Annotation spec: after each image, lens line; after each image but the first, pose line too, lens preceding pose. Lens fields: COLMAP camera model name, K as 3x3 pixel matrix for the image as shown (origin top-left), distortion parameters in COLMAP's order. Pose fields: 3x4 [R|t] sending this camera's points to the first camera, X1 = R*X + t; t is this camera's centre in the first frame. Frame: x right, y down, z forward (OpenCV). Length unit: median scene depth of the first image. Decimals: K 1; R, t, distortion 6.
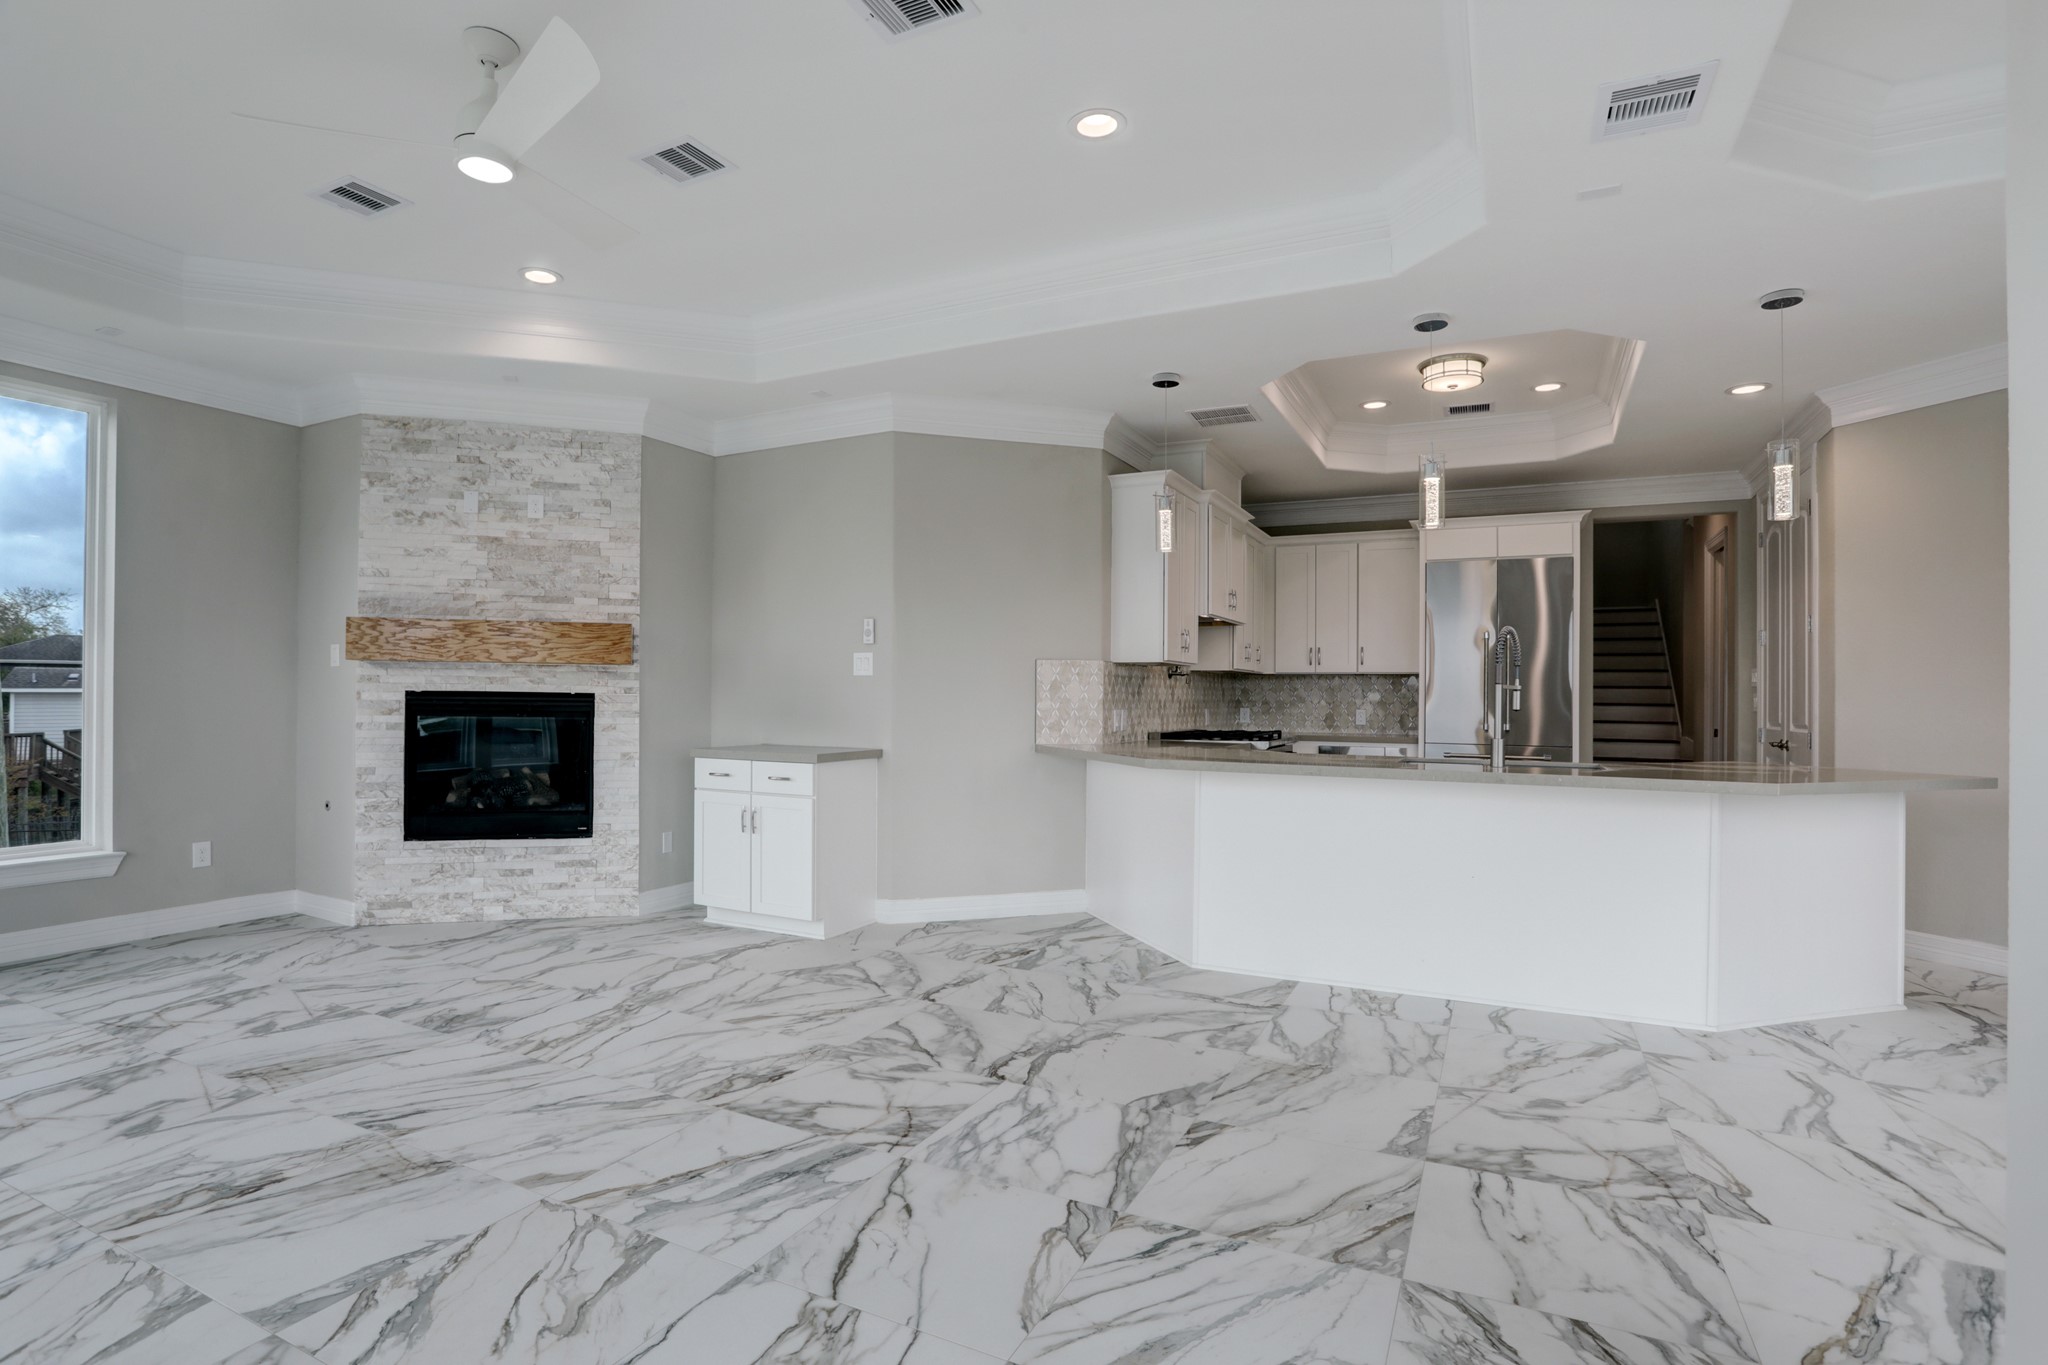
lens RADIAL K [[1020.1, 0, 1009.7], [0, 1020.1, 689.4], [0, 0, 1]] dist [-0.053003, 0.018200]
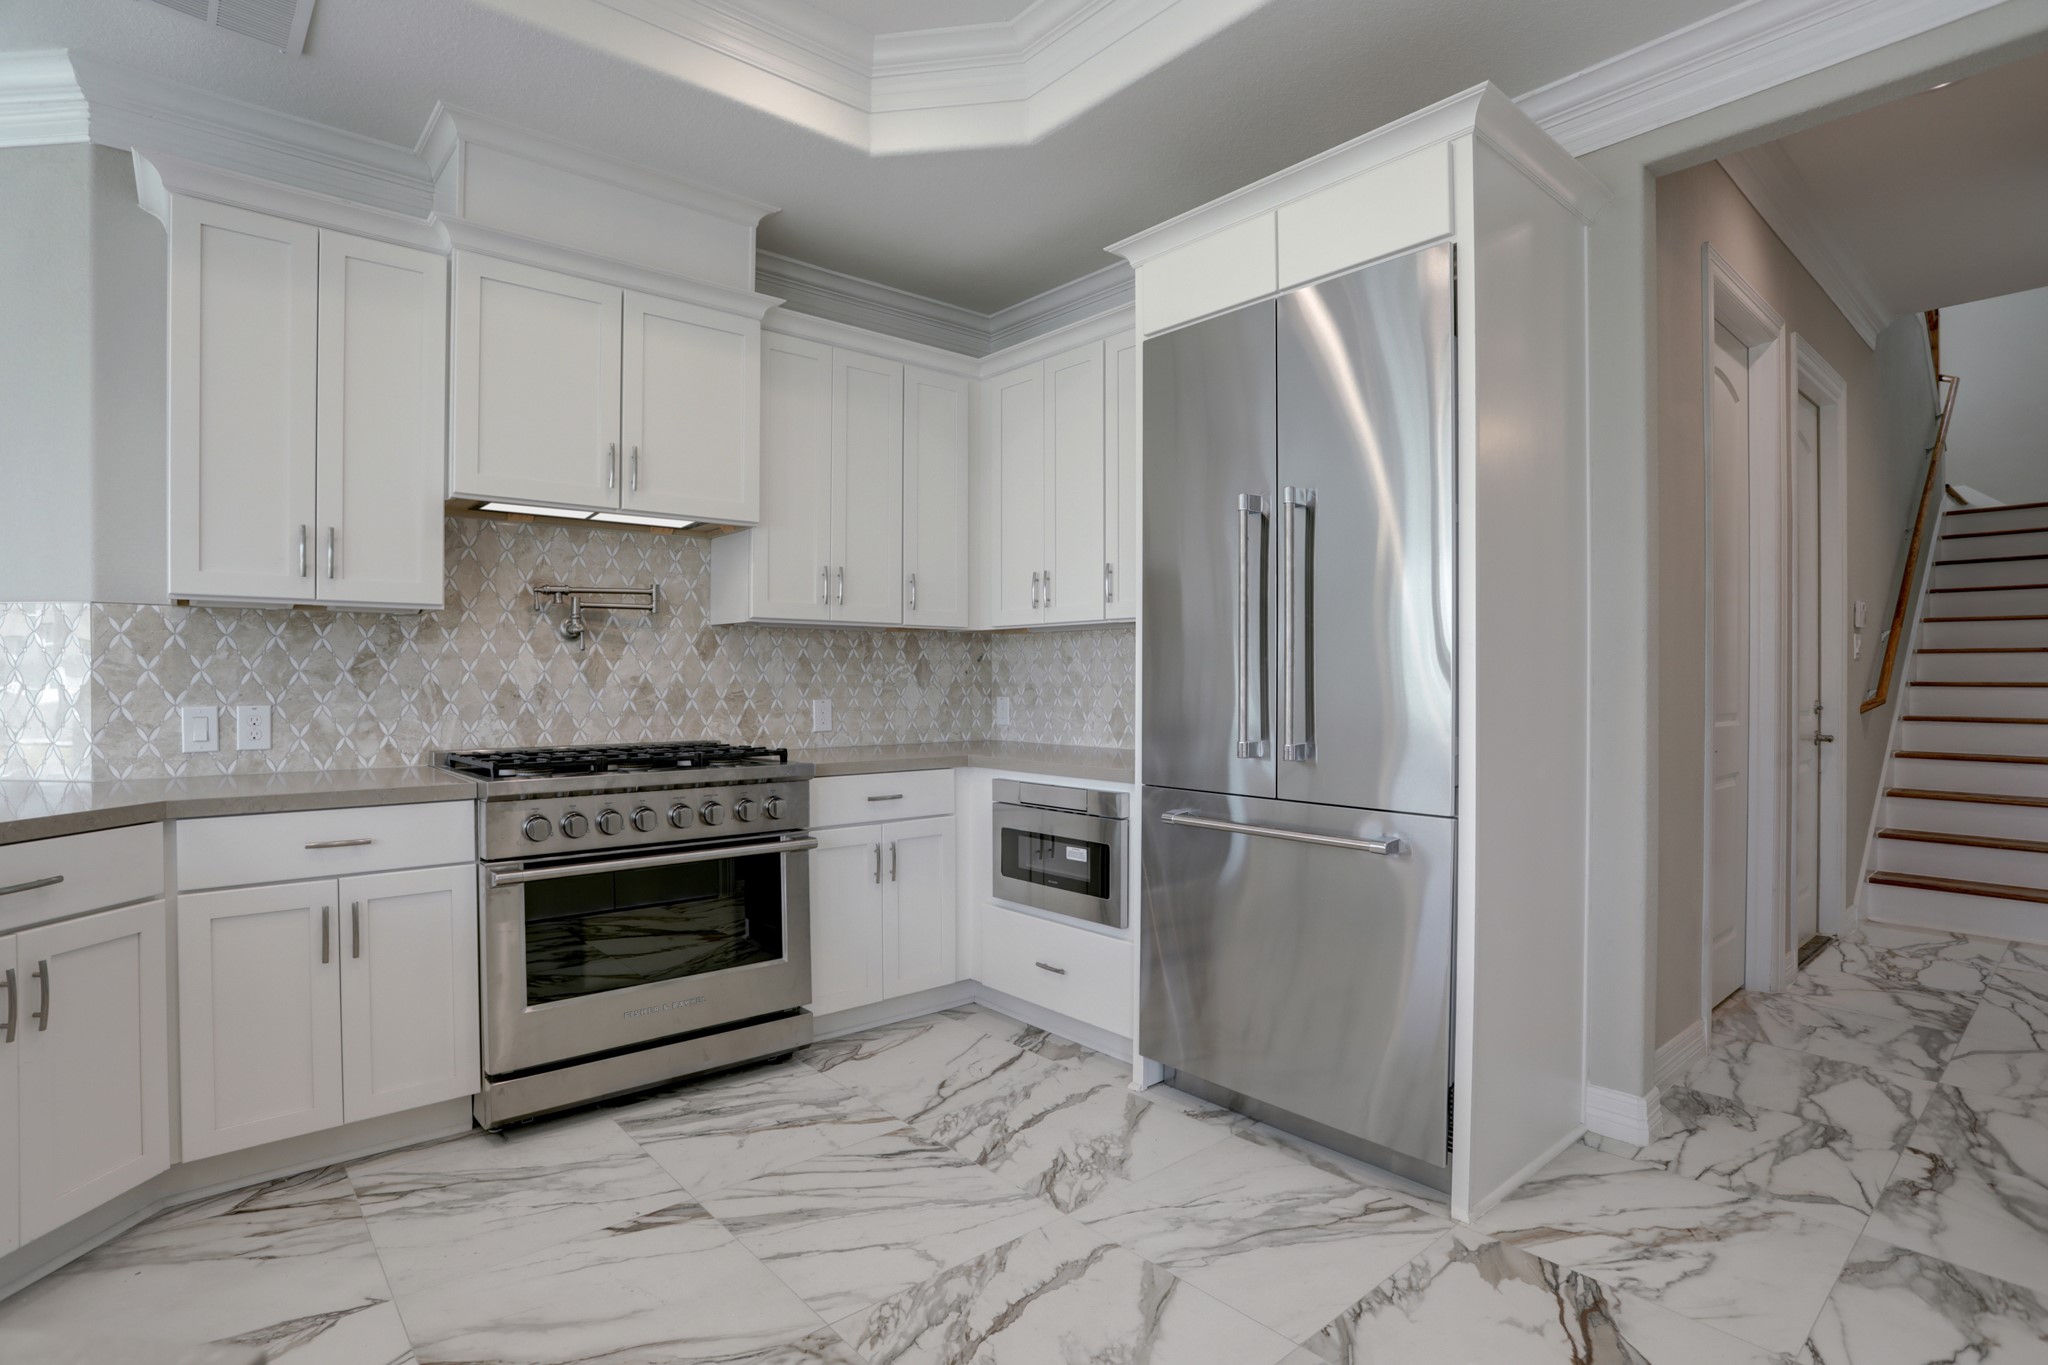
lens RADIAL K [[1020.1, 0, 1020.9], [0, 1020.1, 687.2], [0, 0, 1]] dist [-0.053003, 0.018200]
pose [[0.922818, -0.000276, -0.385236, 1.364957], [0.006951, 0.999849, 0.015934, 0.014274], [0.385173, -0.017382, 0.922681, 1.585848]]
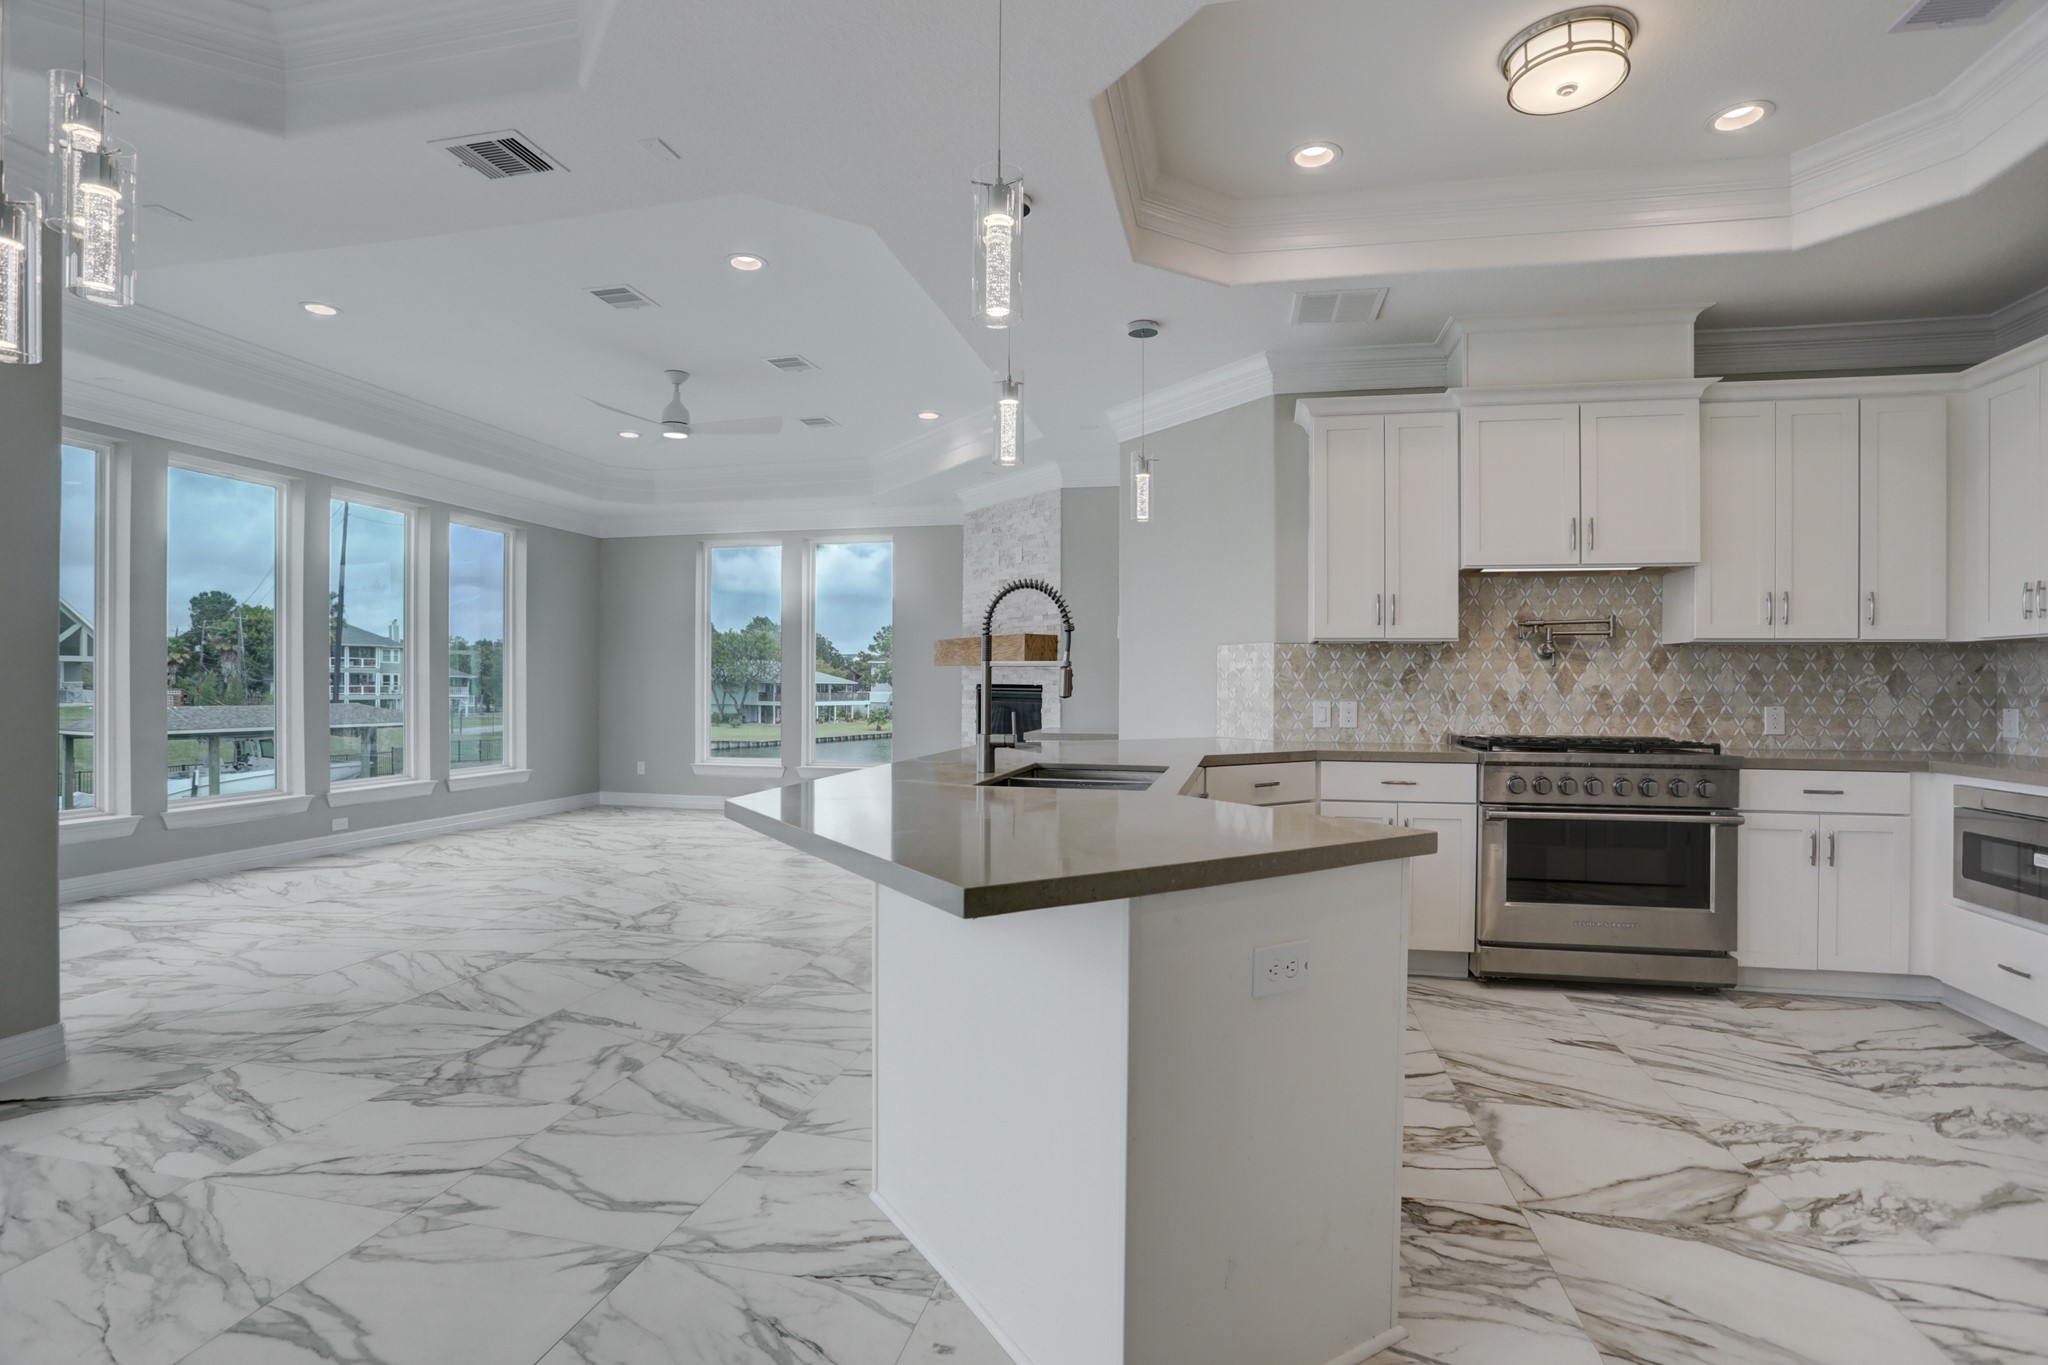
lens RADIAL K [[1020.1, 0, 1002.5], [0, 1020.1, 684.8], [0, 0, 1]] dist [-0.053003, 0.018200]
pose [[0.234612, -0.005791, -0.972072, 1.808366], [0.002530, 0.999983, -0.005347, 0.022730], [0.972086, -0.001205, 0.234622, 1.231502]]
